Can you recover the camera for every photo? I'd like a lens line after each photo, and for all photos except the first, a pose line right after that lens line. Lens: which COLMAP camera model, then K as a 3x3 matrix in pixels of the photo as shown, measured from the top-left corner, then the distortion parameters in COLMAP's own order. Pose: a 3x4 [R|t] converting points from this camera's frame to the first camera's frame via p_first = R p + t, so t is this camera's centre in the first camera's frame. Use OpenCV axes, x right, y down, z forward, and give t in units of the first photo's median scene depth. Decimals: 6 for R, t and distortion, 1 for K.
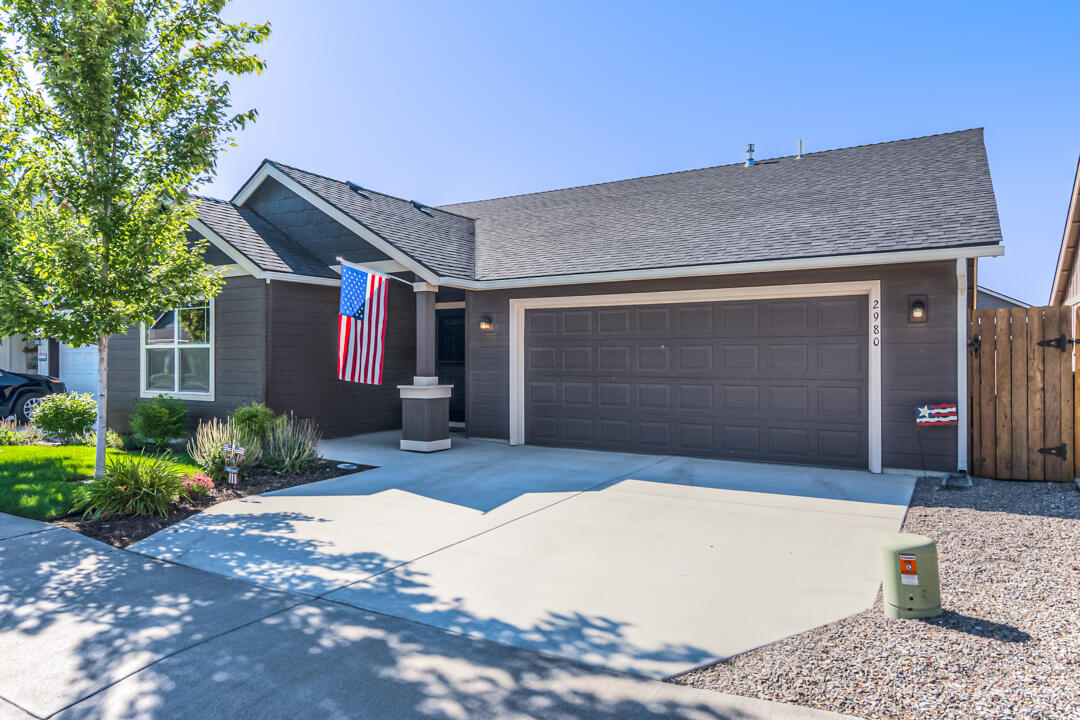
lens RADIAL K [[549.7, 0, 540.2], [0, 549.7, 335.1], [0, 0, 1]] dist [-0.000654, -0.000998]
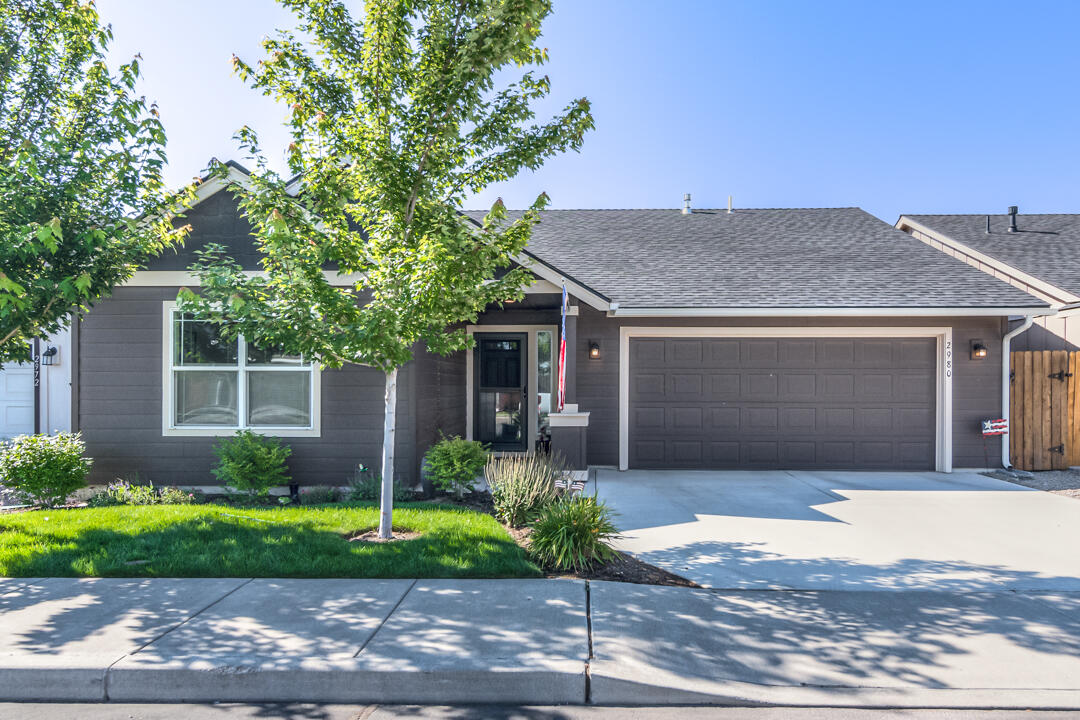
lens RADIAL K [[569.6, 0, 538.5], [0, 569.6, 358.6], [0, 0, 1]] dist [-0.003405, 0.001366]
pose [[0.918629, 0.021039, 0.394561, -0.932276], [-0.019653, 0.999778, -0.007554, 0.006737], [-0.394633, -0.000815, 0.918839, 0.147861]]
